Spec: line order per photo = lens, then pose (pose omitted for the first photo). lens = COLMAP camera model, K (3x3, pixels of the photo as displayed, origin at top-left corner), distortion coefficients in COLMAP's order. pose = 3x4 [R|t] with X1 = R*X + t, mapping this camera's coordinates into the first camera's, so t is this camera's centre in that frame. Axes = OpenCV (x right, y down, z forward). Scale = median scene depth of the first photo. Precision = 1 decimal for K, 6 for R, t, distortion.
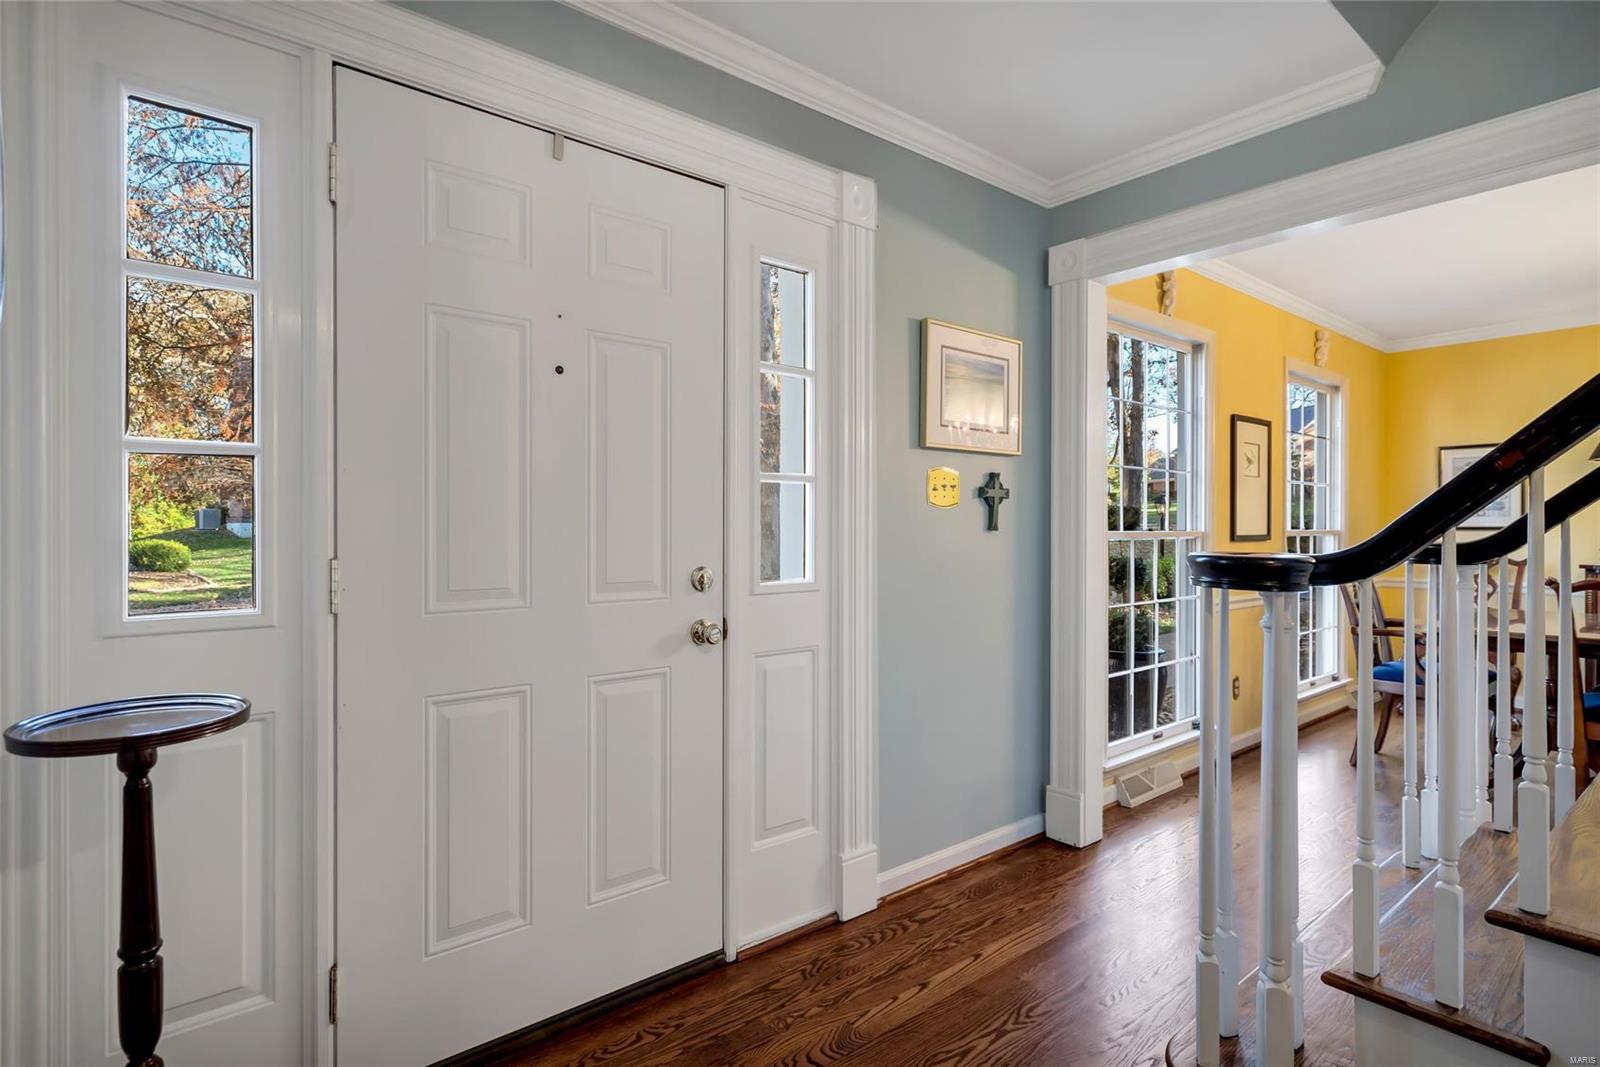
lens RADIAL K [[820.3, 0, 800.0], [0, 820.3, 533.5], [0, 0, 1]] dist [0.000387, -0.000093]
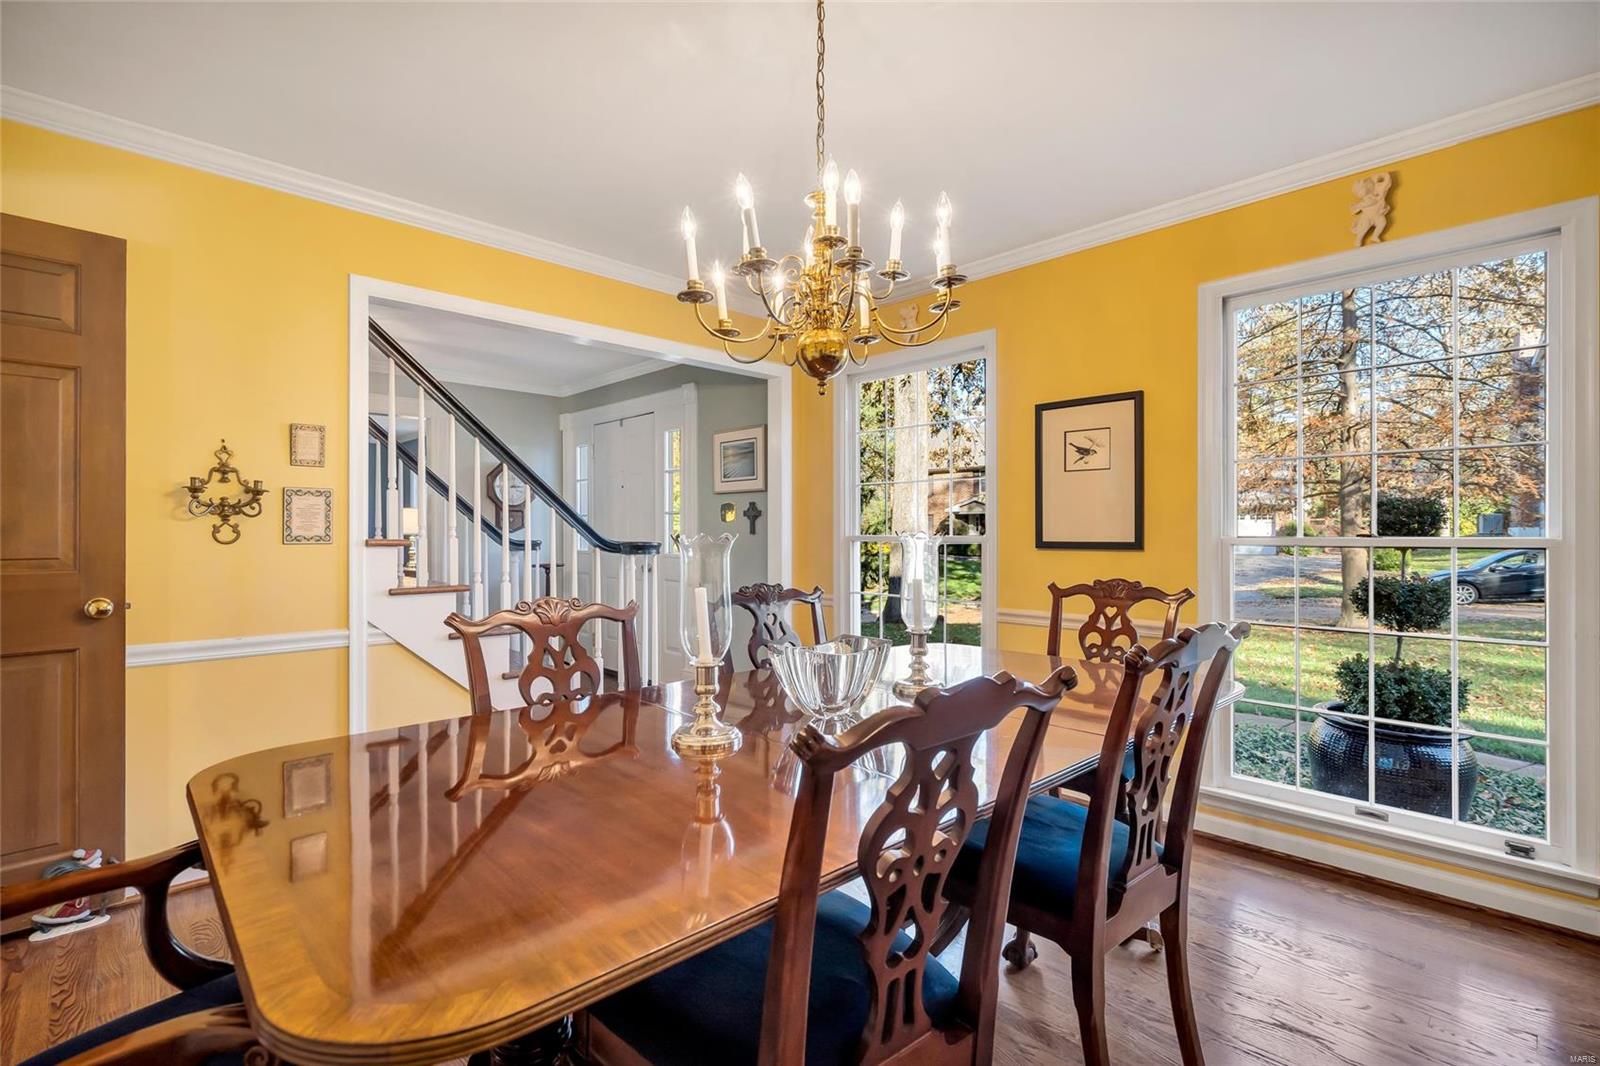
lens RADIAL K [[735.7, 0, 800.0], [0, 735.7, 533.0], [0, 0, 1]] dist [0.002370, 0.000310]
pose [[0.079251, 0.004799, -0.996843, 7.335272], [0.003770, 0.999980, 0.005114, -0.054652], [0.996848, -0.004164, 0.079231, 3.857046]]
